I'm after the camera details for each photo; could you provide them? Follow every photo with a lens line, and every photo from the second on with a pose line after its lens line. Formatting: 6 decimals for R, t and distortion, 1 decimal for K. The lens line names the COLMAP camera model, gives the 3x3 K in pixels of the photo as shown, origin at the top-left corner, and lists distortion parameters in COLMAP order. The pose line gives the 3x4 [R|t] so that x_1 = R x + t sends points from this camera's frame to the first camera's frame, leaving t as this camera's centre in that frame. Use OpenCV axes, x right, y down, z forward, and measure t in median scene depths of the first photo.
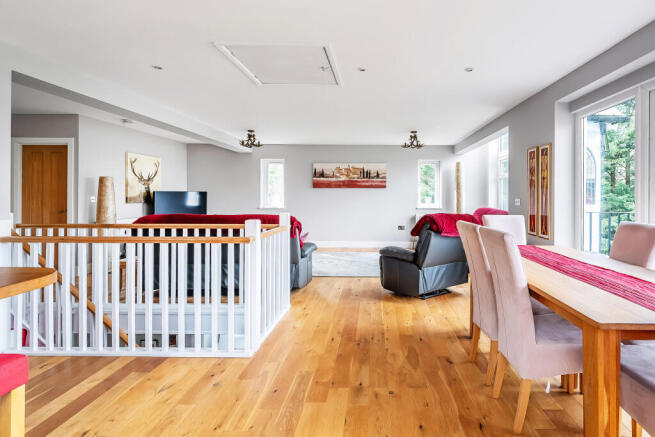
lens RADIAL K [[320.8, 0, 375.5], [0, 320.8, 194.6], [0, 0, 1]] dist [0.003356, 0.000591]
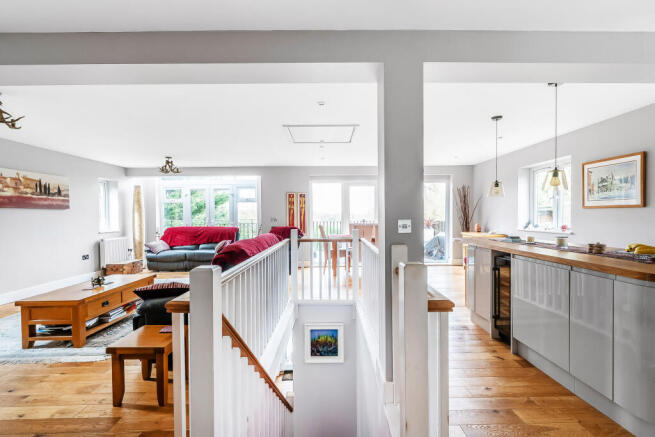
lens RADIAL K [[288.1, 0, 327.2], [0, 288.1, 219.7], [0, 0, 1]] dist [0.000176, -0.000850]
pose [[0.008412, -0.020615, 0.999752, -0.663723], [0.009814, 0.999741, 0.020532, -0.002904], [-0.999916, 0.009639, 0.008612, 0.369805]]
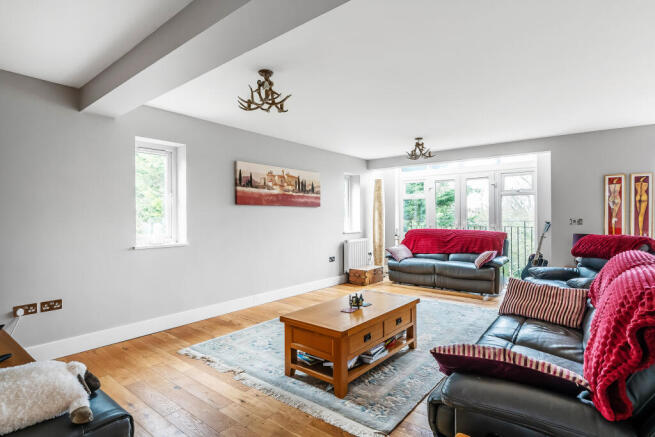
lens RADIAL K [[333.3, 0, 324.8], [0, 333.3, 216.1], [0, 0, 1]] dist [-0.002103, -0.000672]
pose [[0.642757, -0.005527, 0.766050, -0.543111], [0.004842, 0.999983, 0.003151, -0.001756], [-0.766055, 0.001684, 0.642773, 0.506773]]
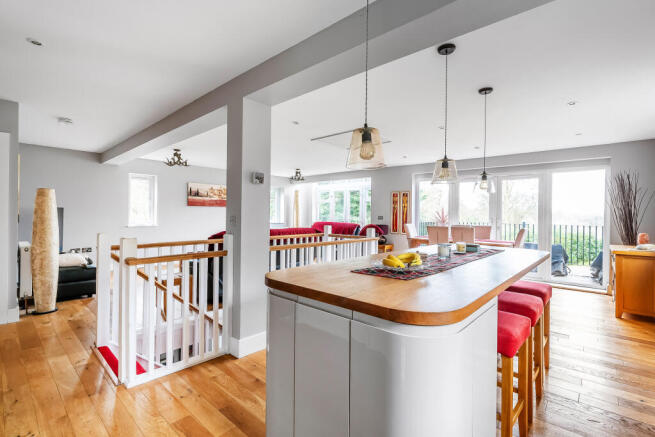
lens RADIAL K [[288.1, 0, 330.7], [0, 288.1, 212.6], [0, 0, 1]] dist [0.000176, -0.000850]
pose [[0.668486, 0.006079, 0.743700, -0.586445], [-0.008866, 0.999961, -0.000204, -0.002757], [-0.743672, -0.006457, 0.668514, 0.017610]]
